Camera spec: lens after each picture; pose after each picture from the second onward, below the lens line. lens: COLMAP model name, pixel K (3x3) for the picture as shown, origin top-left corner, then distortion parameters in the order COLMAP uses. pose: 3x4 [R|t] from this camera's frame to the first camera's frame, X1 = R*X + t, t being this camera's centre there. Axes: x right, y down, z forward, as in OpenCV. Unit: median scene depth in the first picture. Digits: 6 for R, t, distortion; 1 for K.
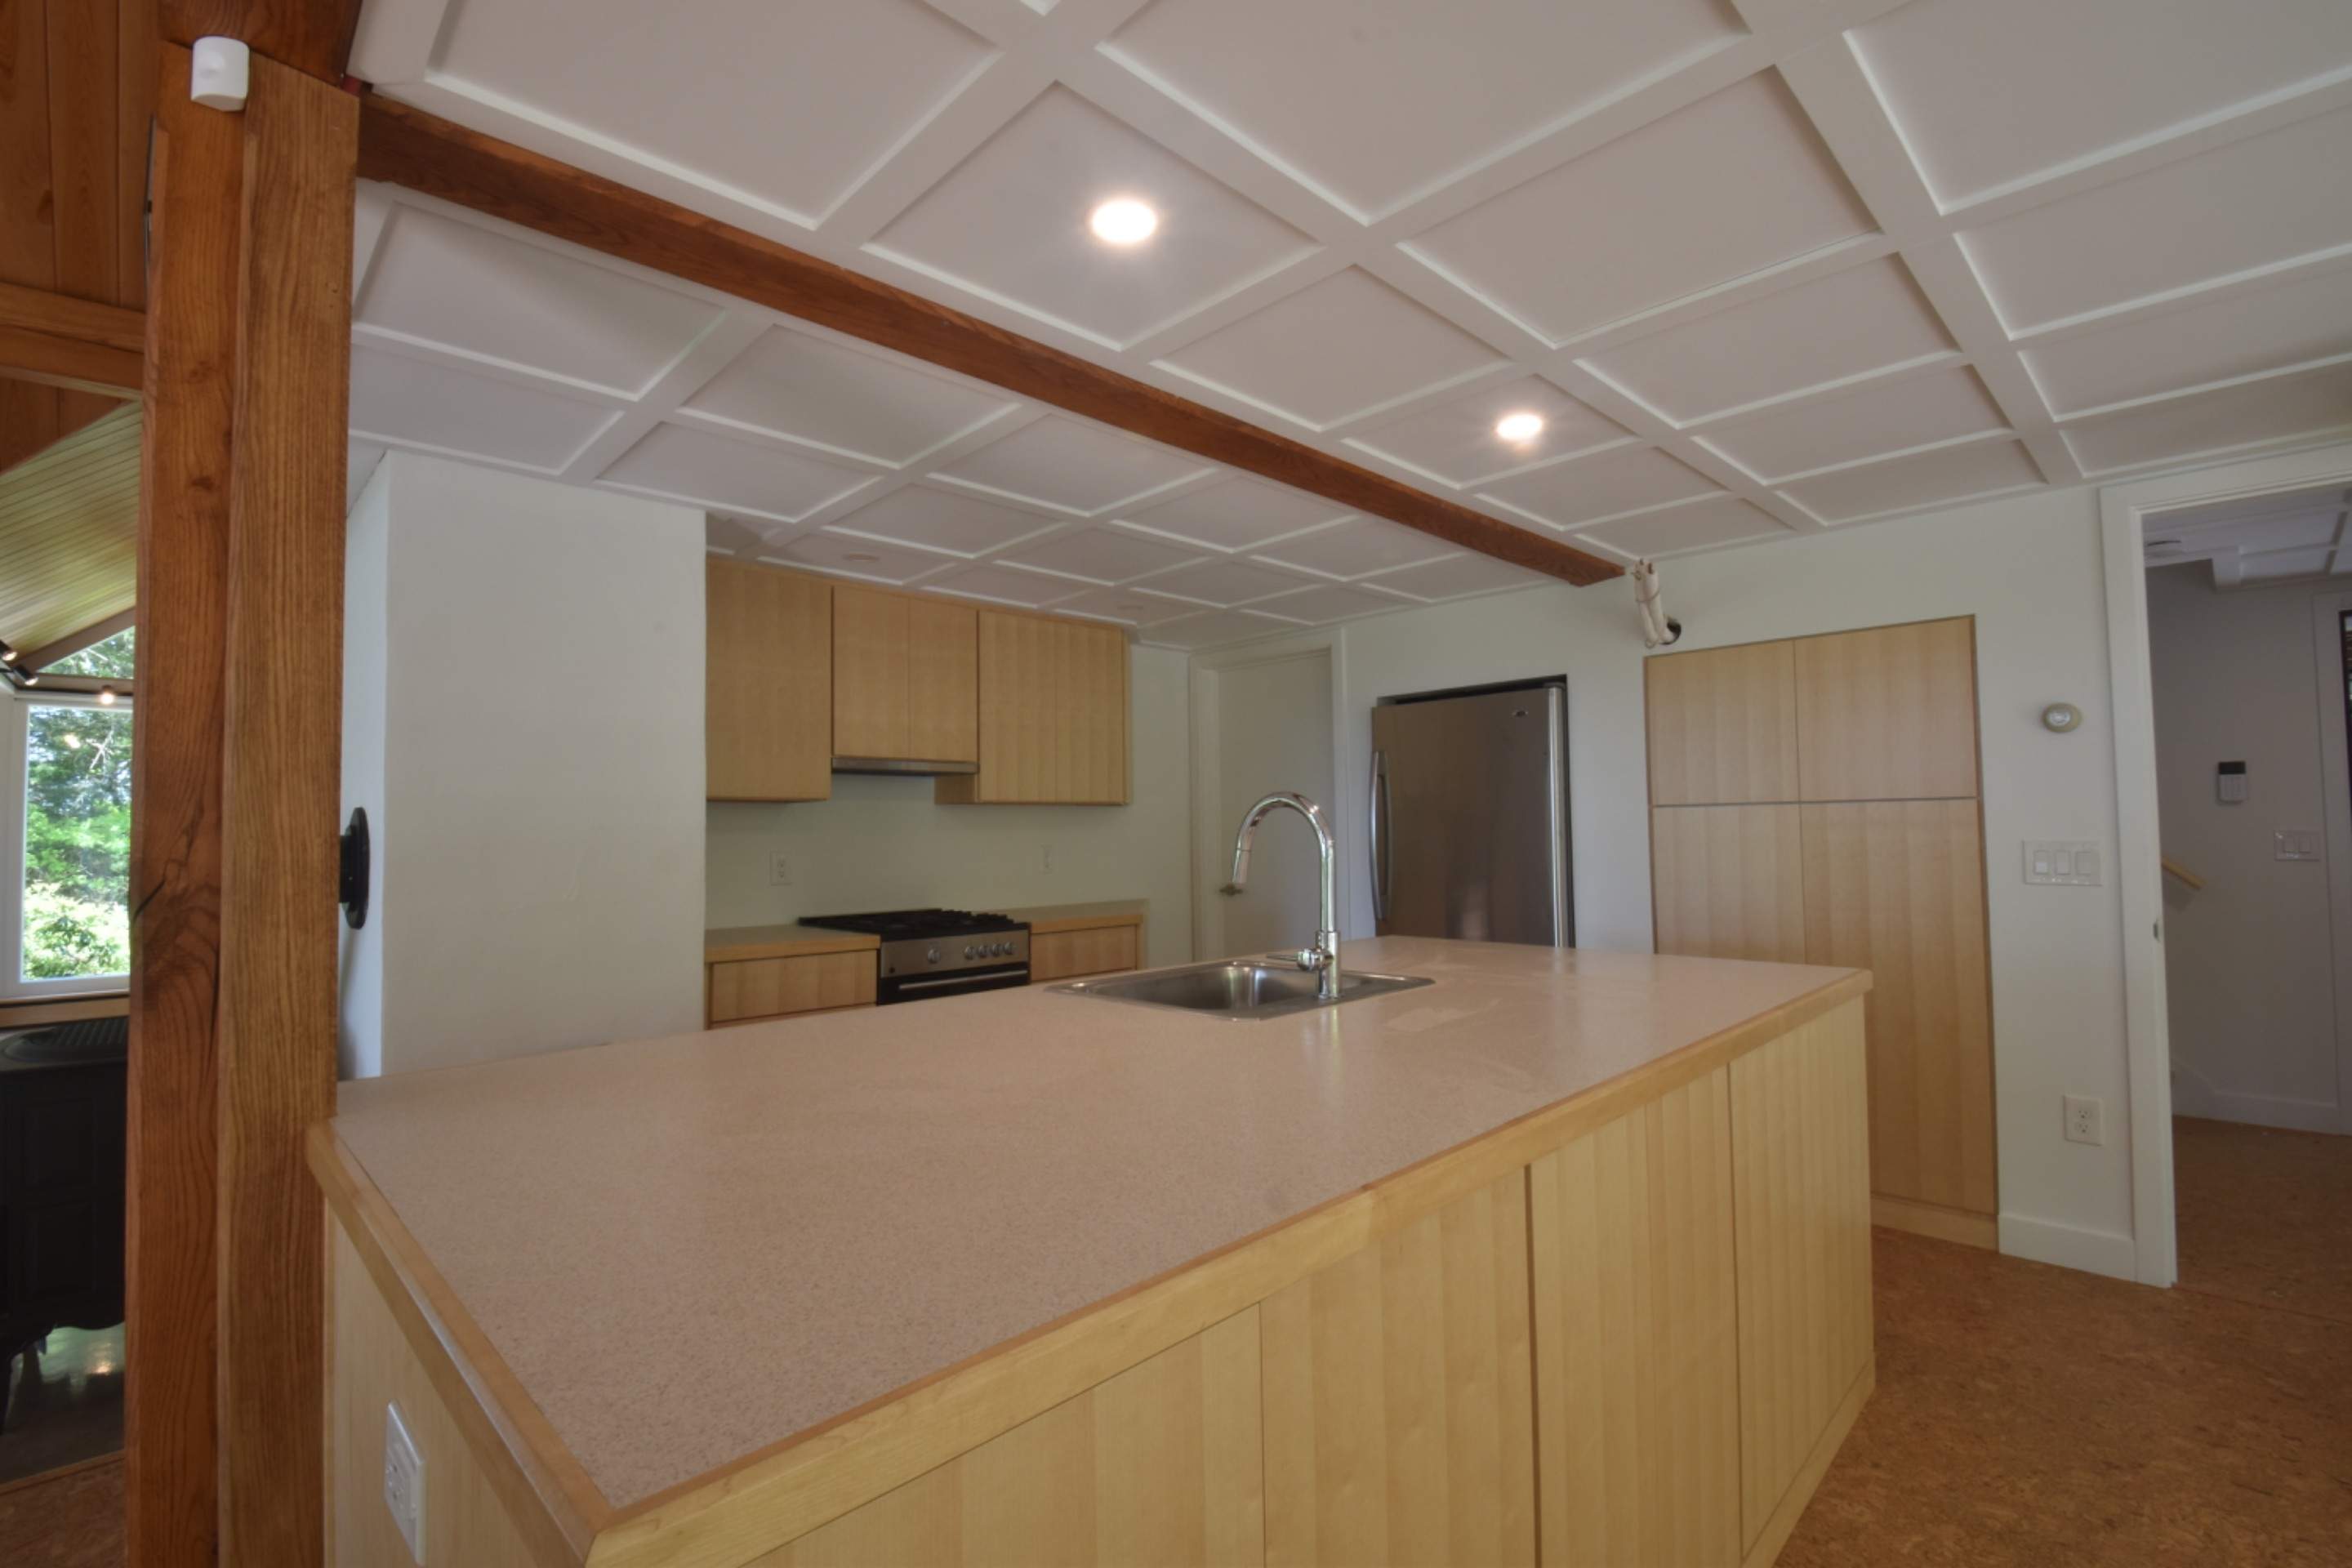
lens RADIAL K [[1035.9, 0, 1157.2], [0, 1035.9, 794.0], [0, 0, 1]] dist [0.020066, -0.020053]
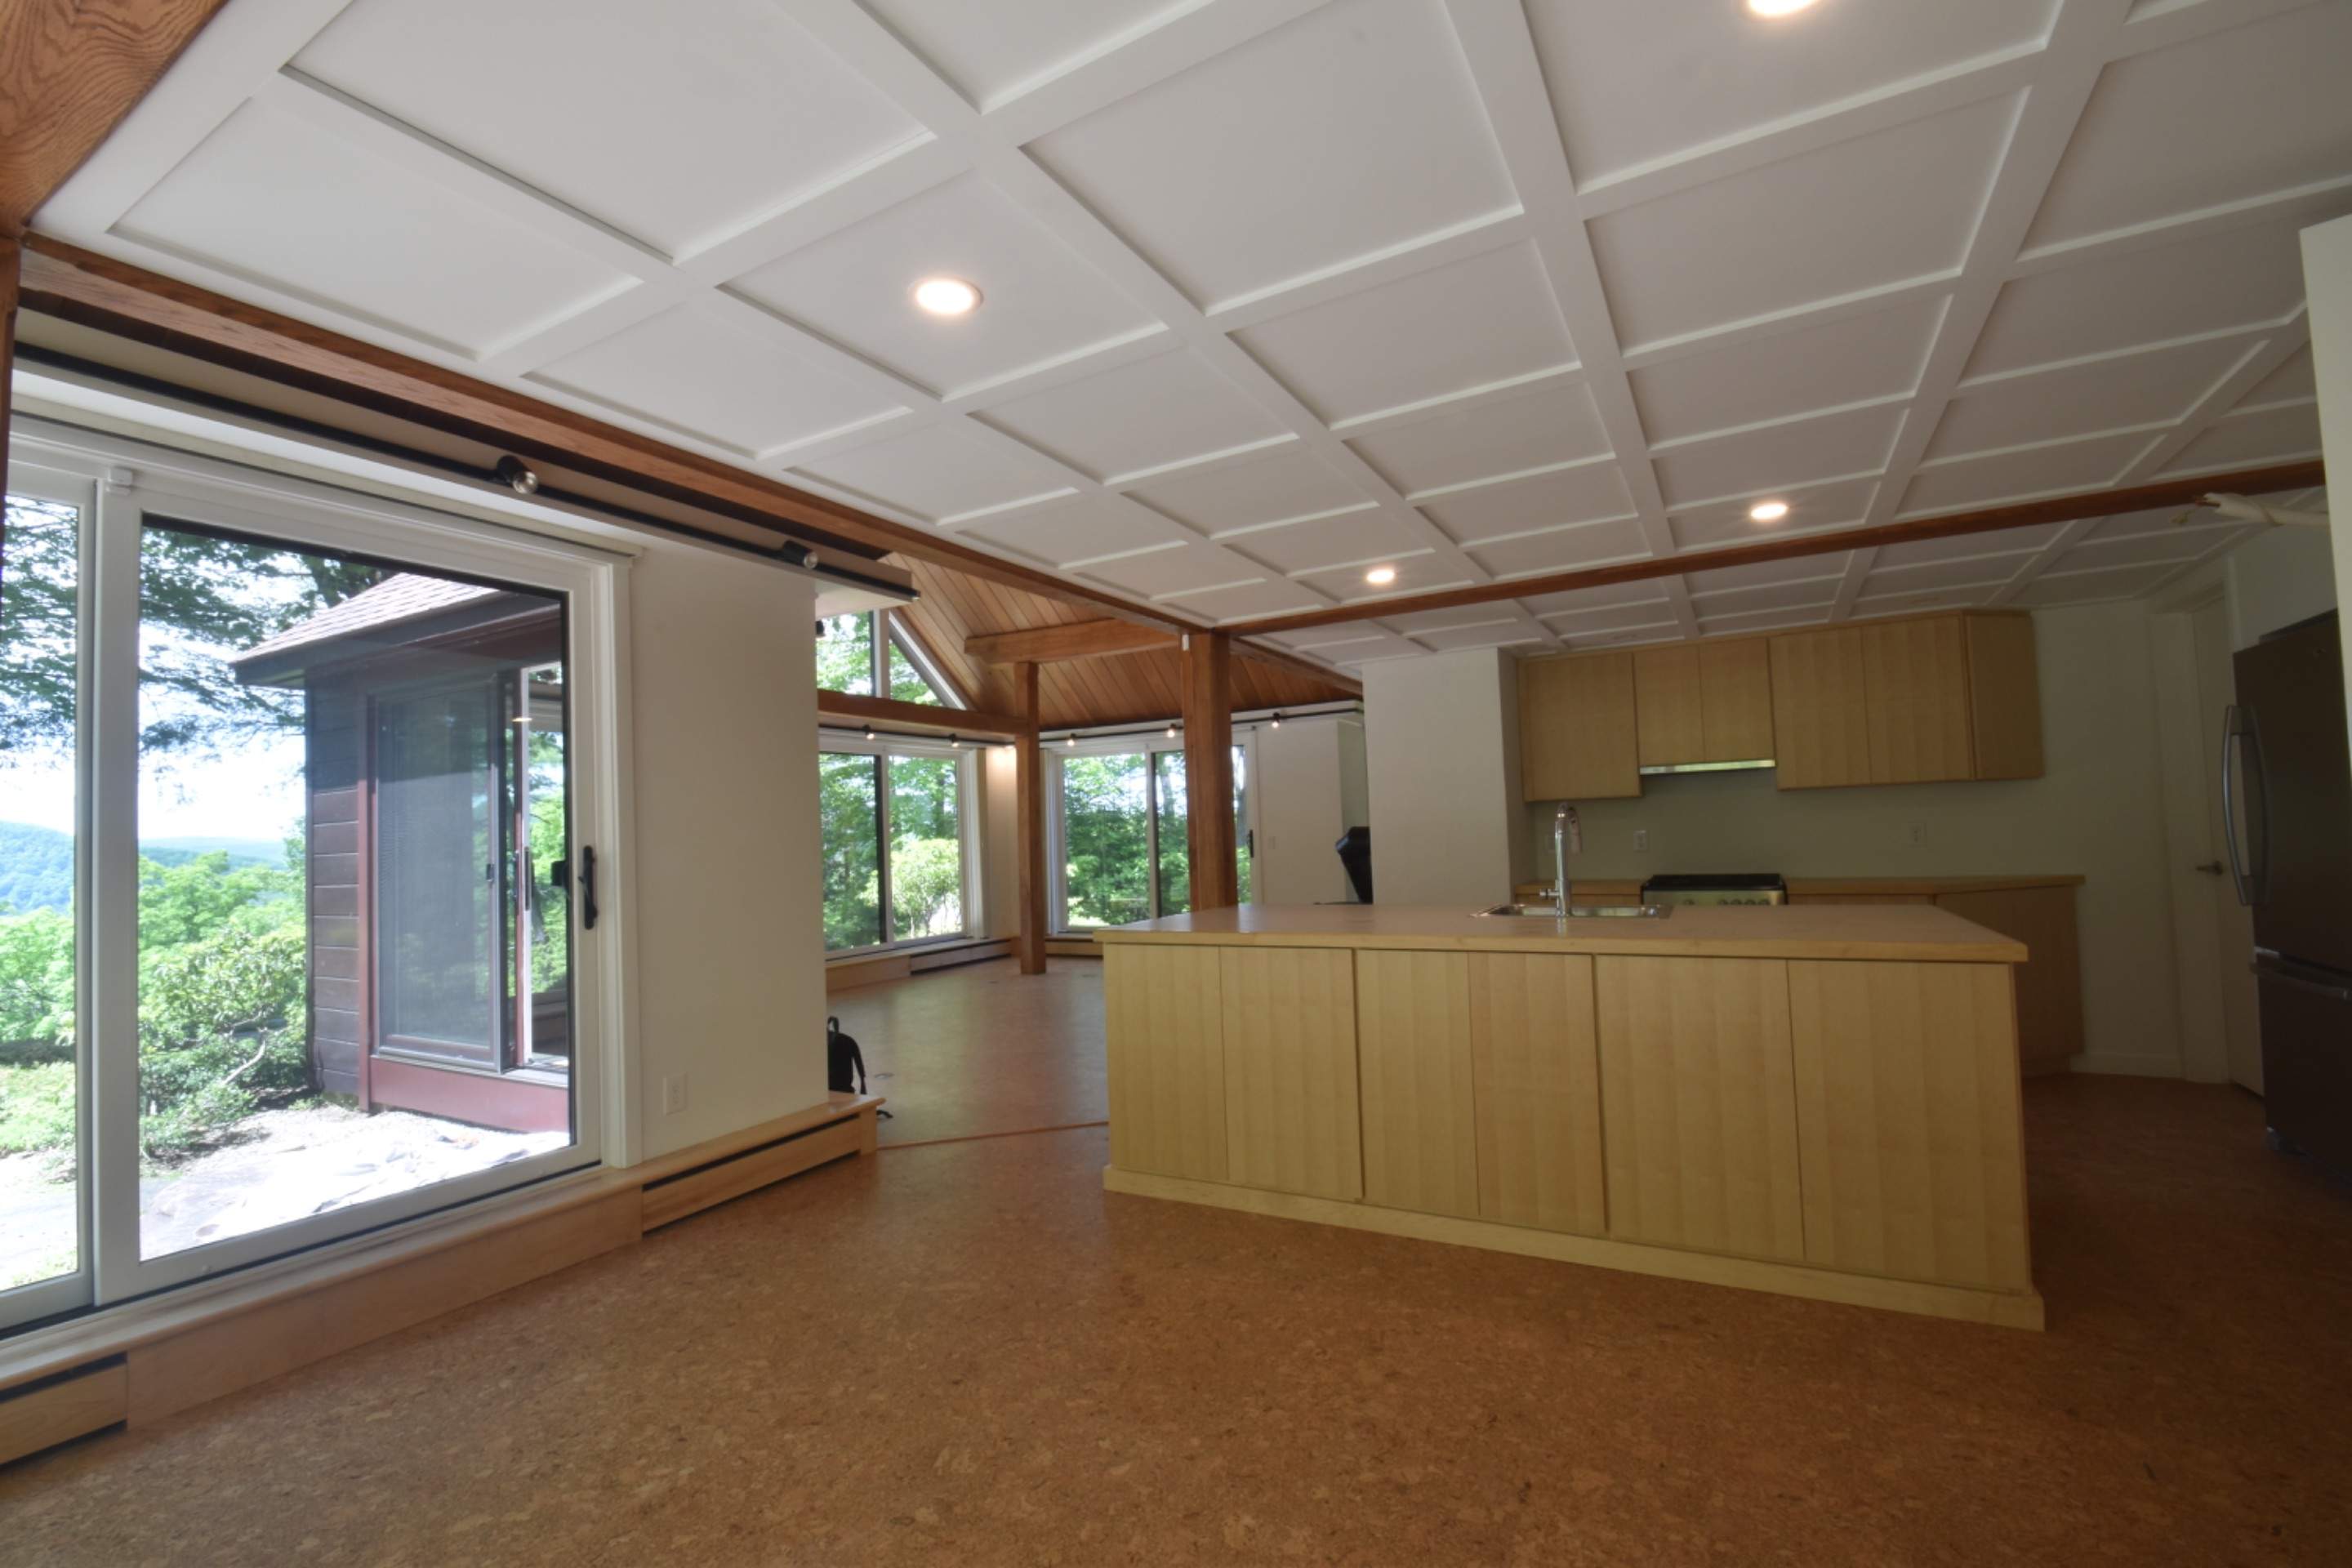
lens RADIAL K [[1035.9, 0, 1157.2], [0, 1035.9, 794.0], [0, 0, 1]] dist [0.020066, -0.020053]
pose [[0.279923, -0.039971, -0.959190, 1.094346], [0.069496, 0.997355, -0.021281, -0.017755], [0.957504, -0.060702, 0.281960, -0.106752]]
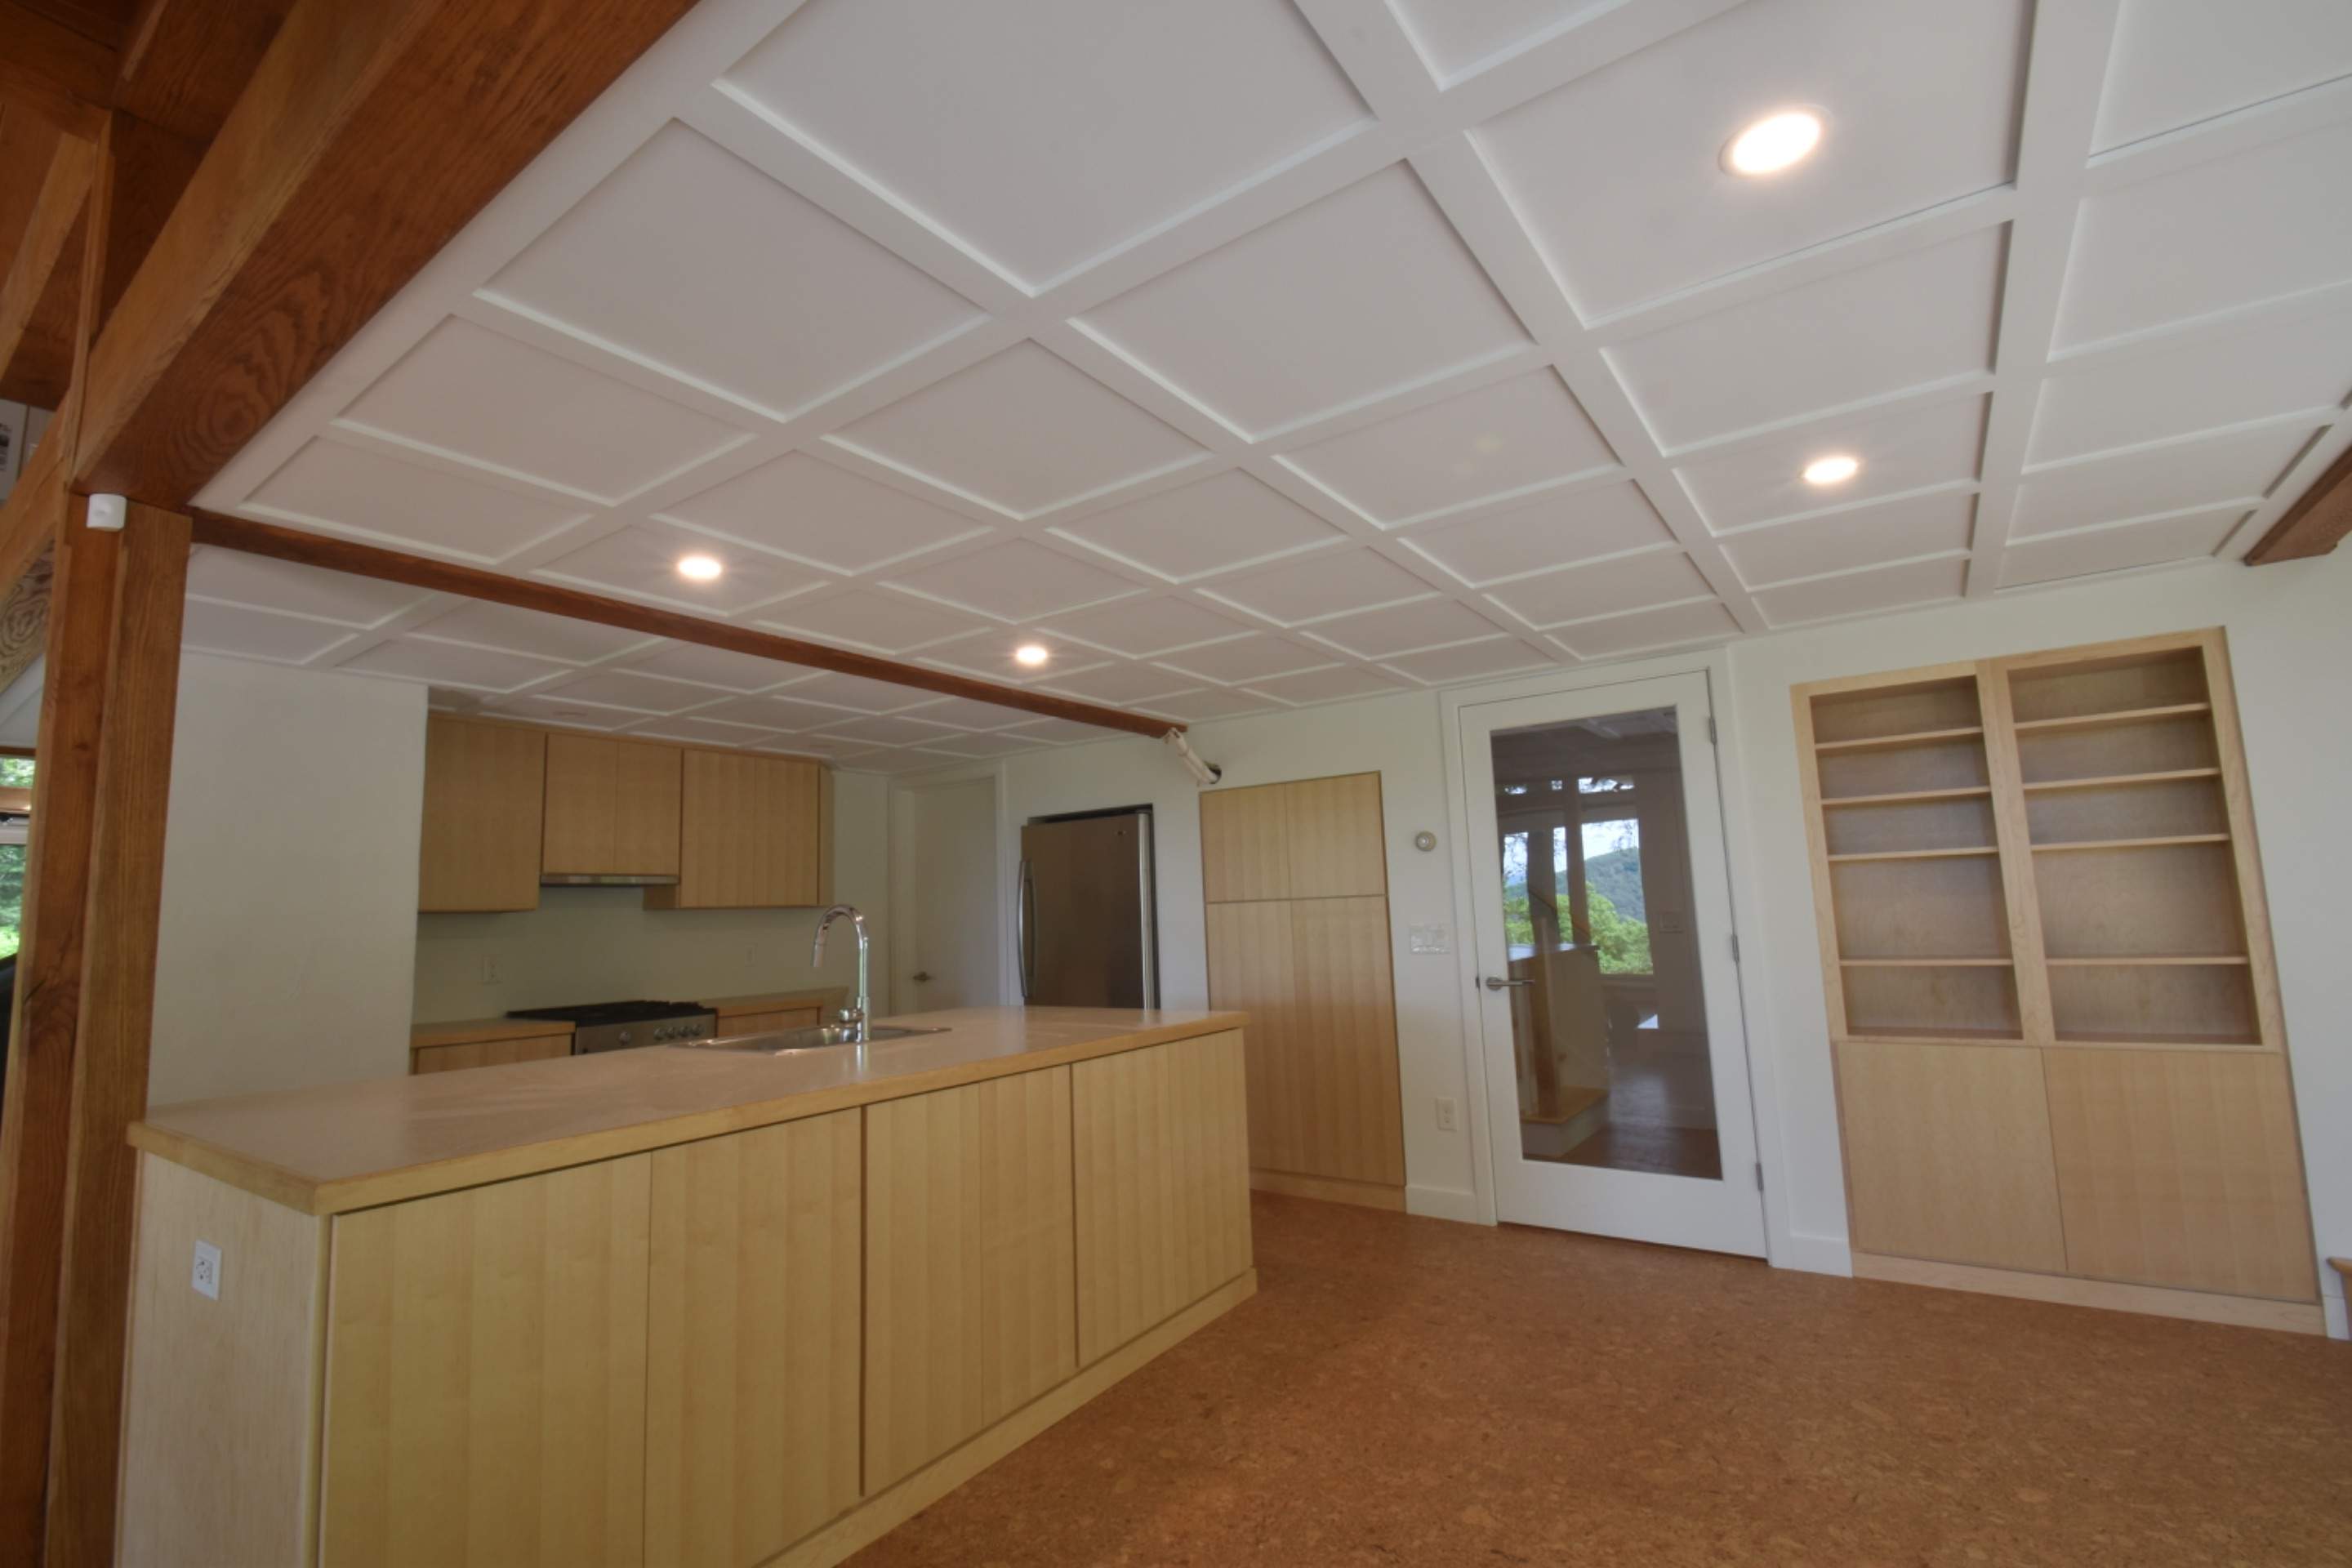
lens RADIAL K [[1035.9, 0, 1157.2], [0, 1035.9, 794.0], [0, 0, 1]] dist [0.020066, -0.020053]
pose [[0.983022, 0.001466, 0.183483, 0.198809], [0.014448, 0.996245, -0.085368, -0.017937], [-0.182920, 0.086569, 0.979309, -0.381937]]
